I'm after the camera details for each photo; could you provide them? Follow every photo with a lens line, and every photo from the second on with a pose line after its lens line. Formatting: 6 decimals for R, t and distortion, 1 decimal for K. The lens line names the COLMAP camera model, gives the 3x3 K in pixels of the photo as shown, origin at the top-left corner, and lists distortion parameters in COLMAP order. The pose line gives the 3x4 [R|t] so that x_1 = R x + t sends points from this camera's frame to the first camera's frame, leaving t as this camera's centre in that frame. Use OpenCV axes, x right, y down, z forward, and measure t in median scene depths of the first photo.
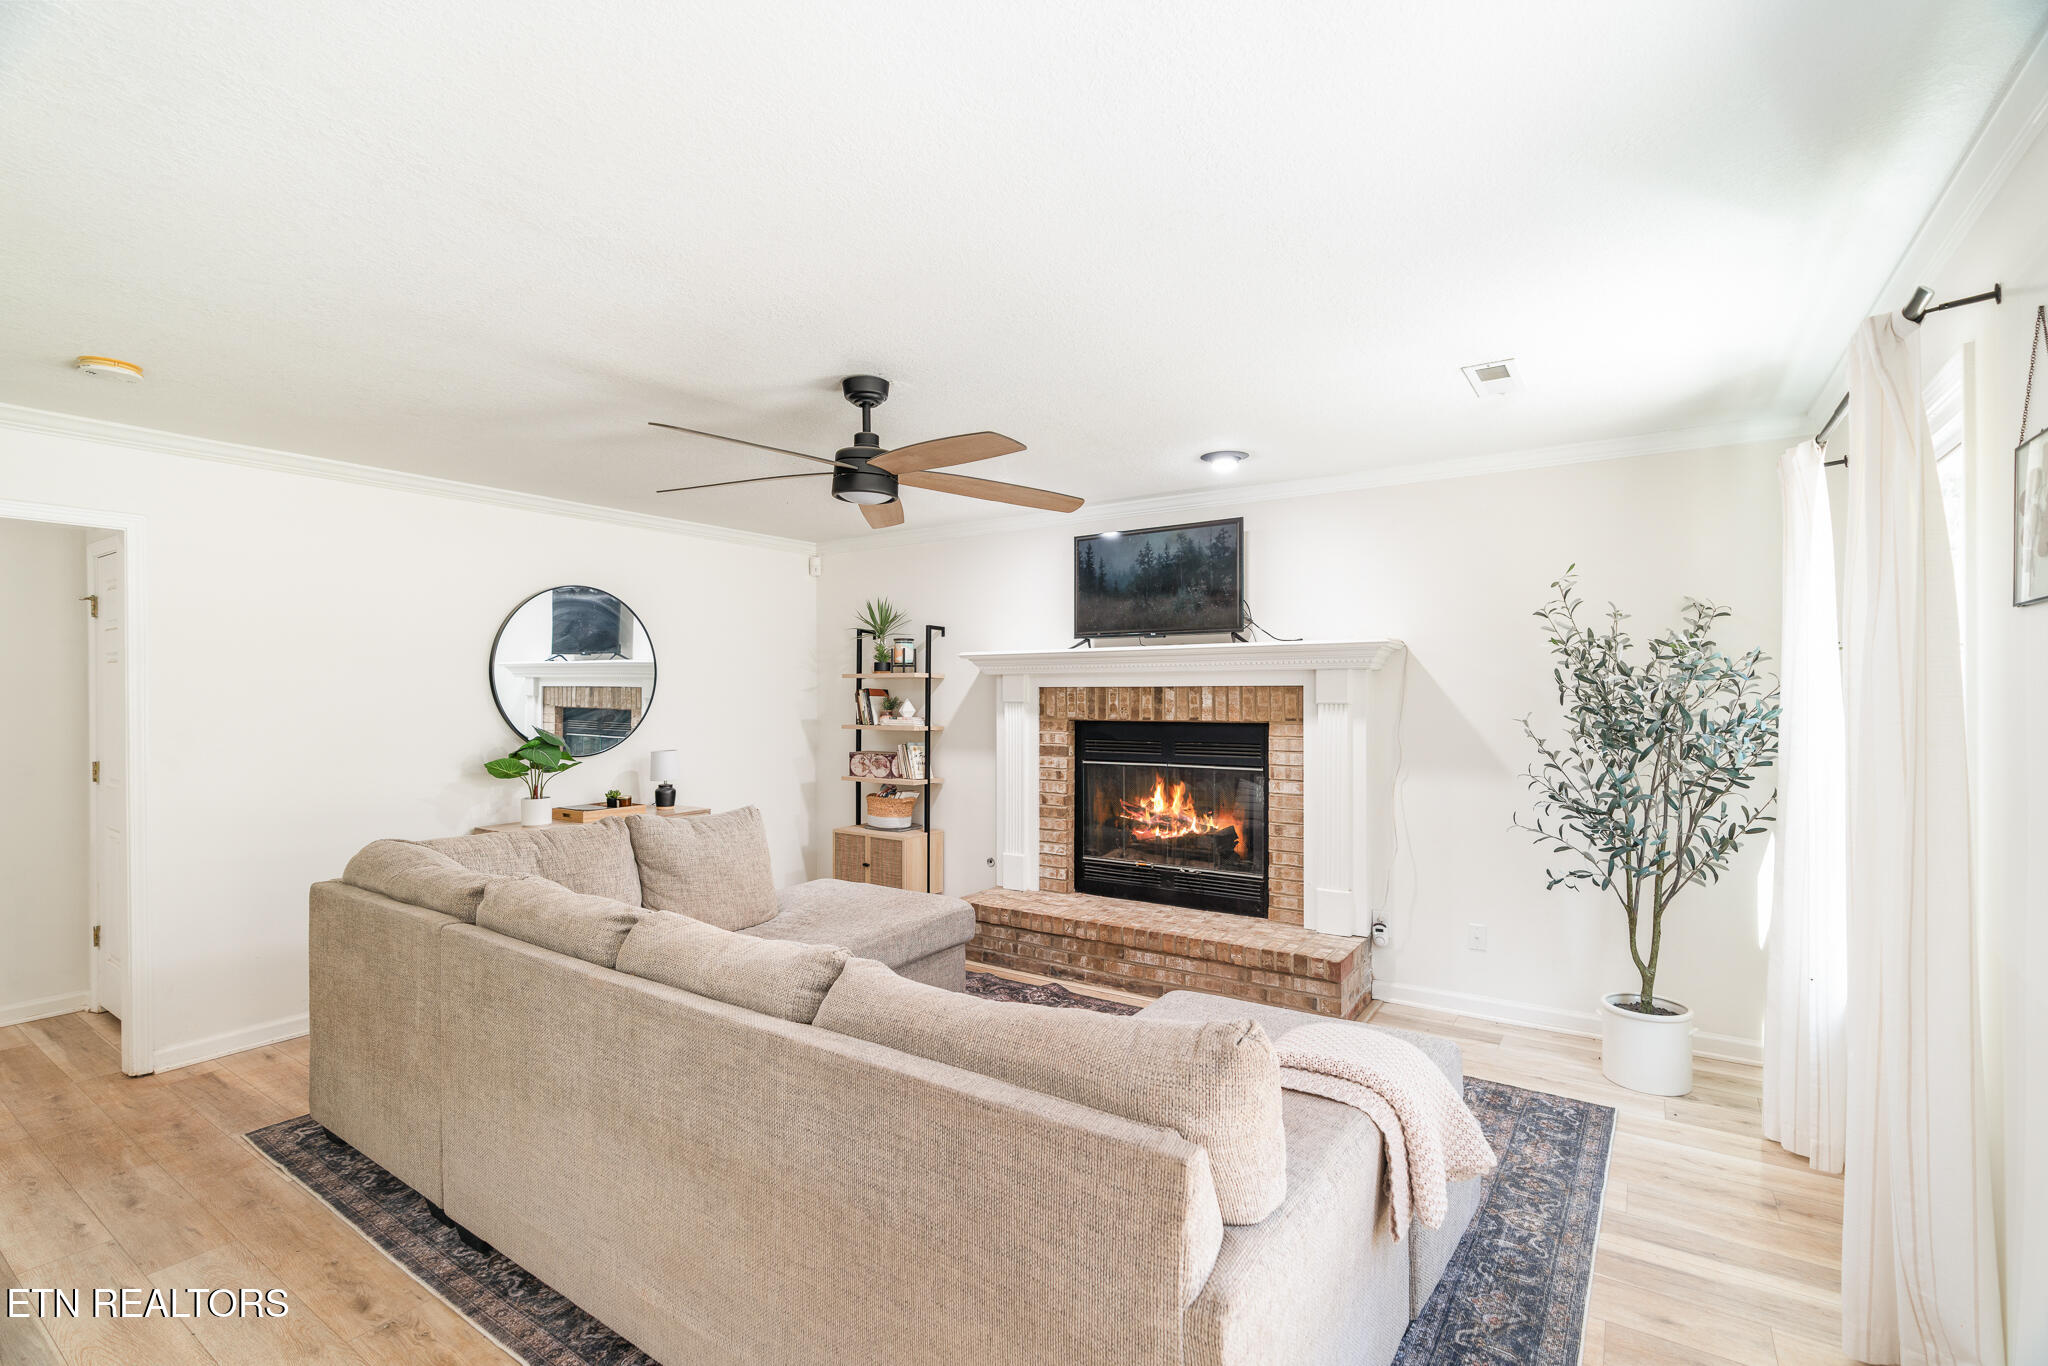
lens RADIAL K [[918.0, 0, 1045.1], [0, 918.0, 695.2], [0, 0, 1]] dist [-0.002402, 0.000214]
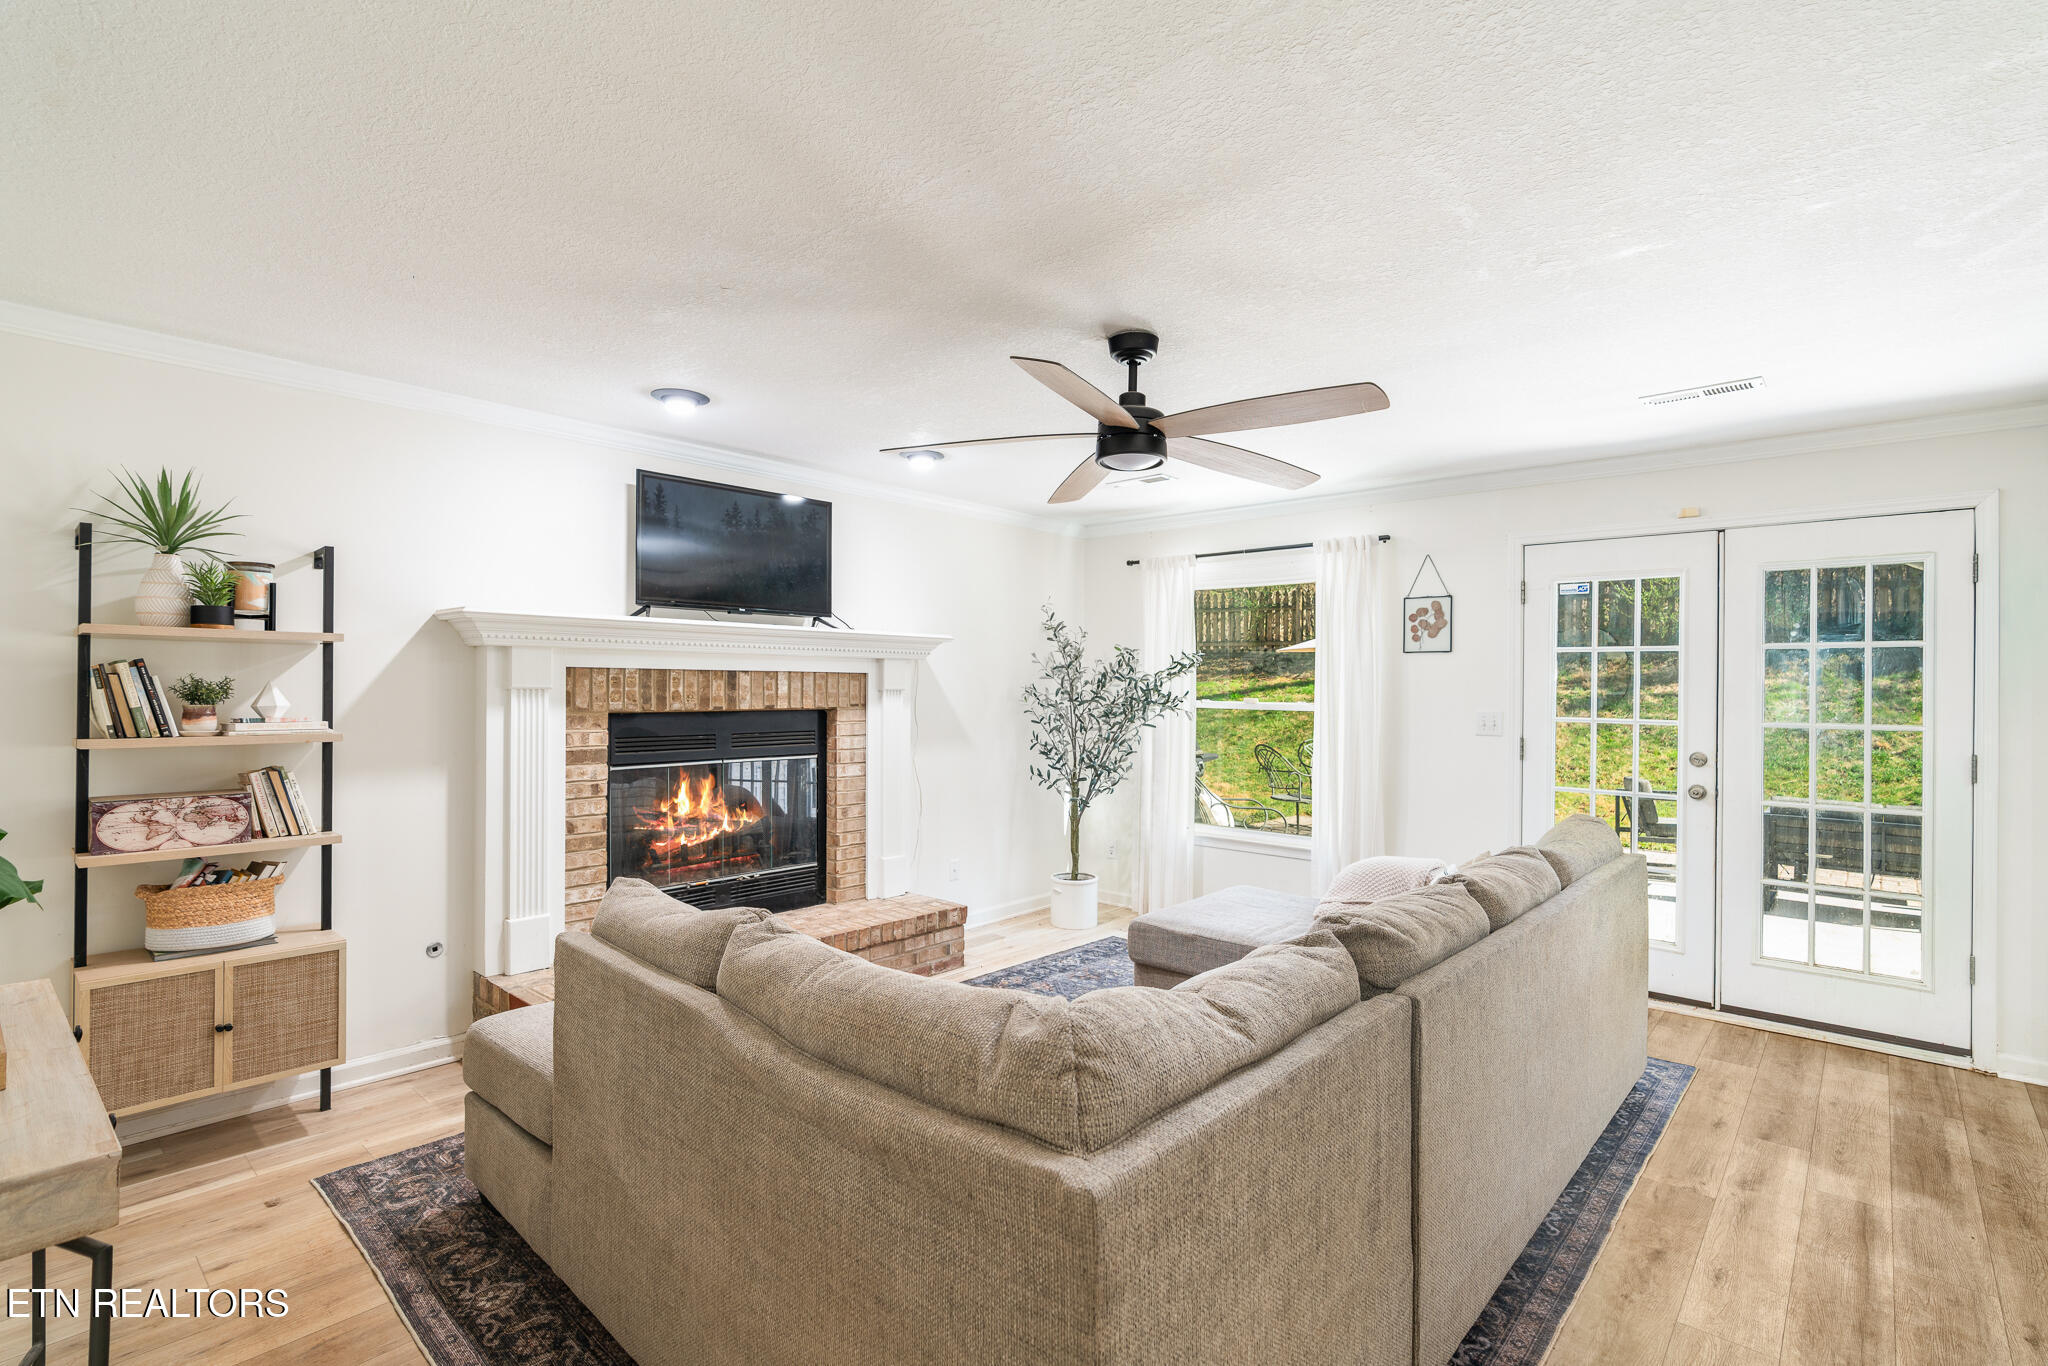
lens RADIAL K [[971.3, 0, 1034.7], [0, 971.3, 684.9], [0, 0, 1]] dist [0.002866, 0.000102]
pose [[0.147729, 0.010071, 0.988977, -0.726995], [0.001576, 0.999944, -0.010418, 0.014152], [-0.989027, 0.003098, 0.147705, 0.575350]]
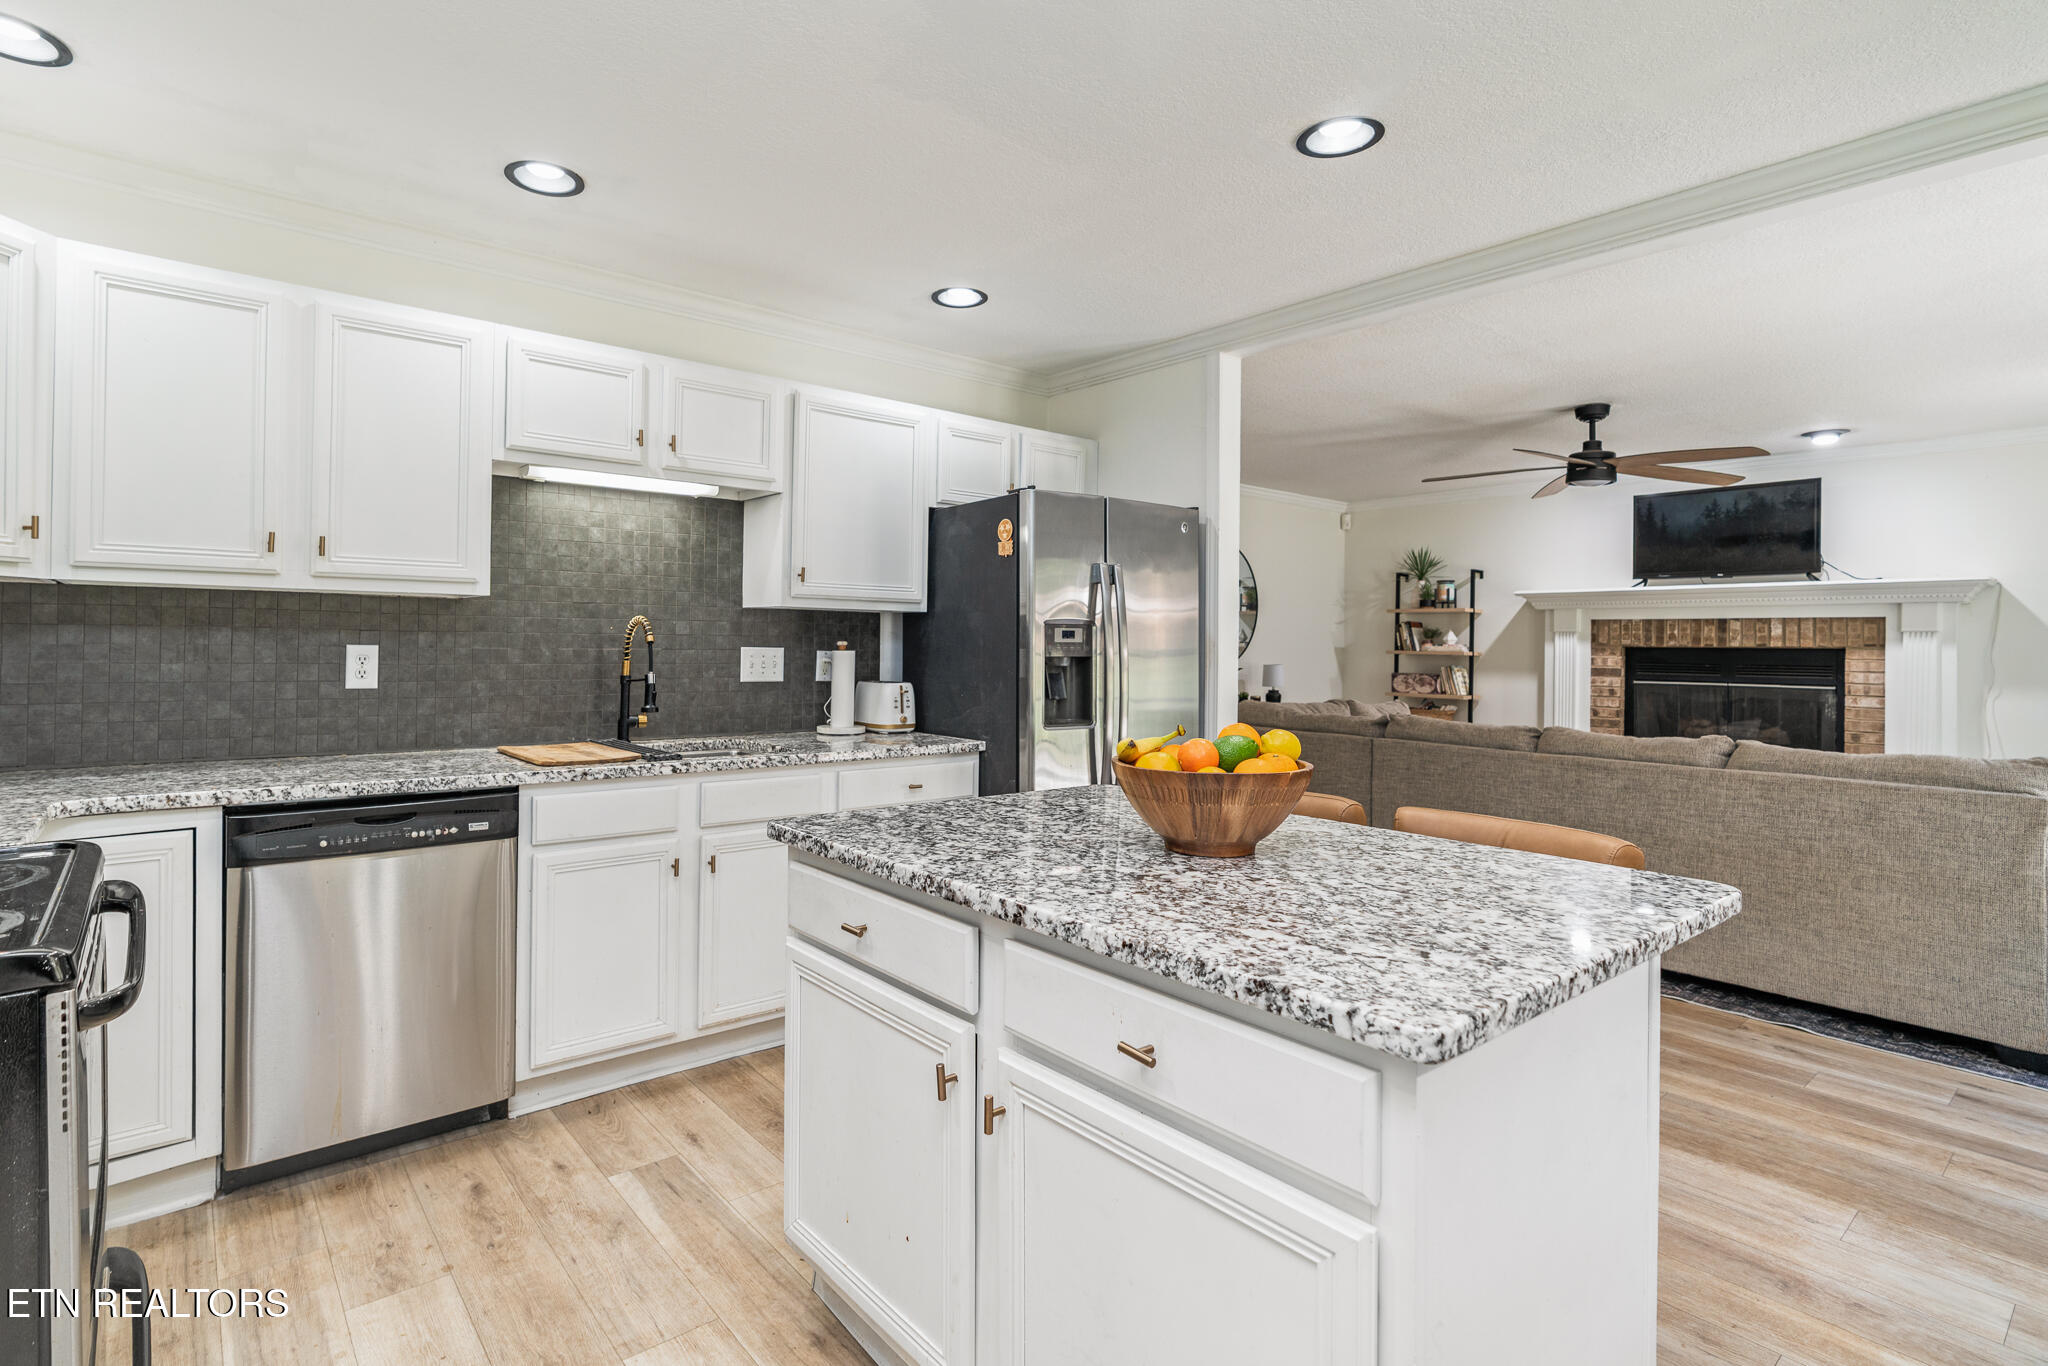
lens RADIAL K [[1009.3, 0, 970.3], [0, 1009.3, 638.7], [0, 0, 1]] dist [0.001431, 0.001455]
pose [[0.954271, 0.014713, -0.298582, -0.416279], [-0.018405, 0.999785, -0.009557, 0.047272], [0.298377, 0.014615, 0.954336, -0.552159]]
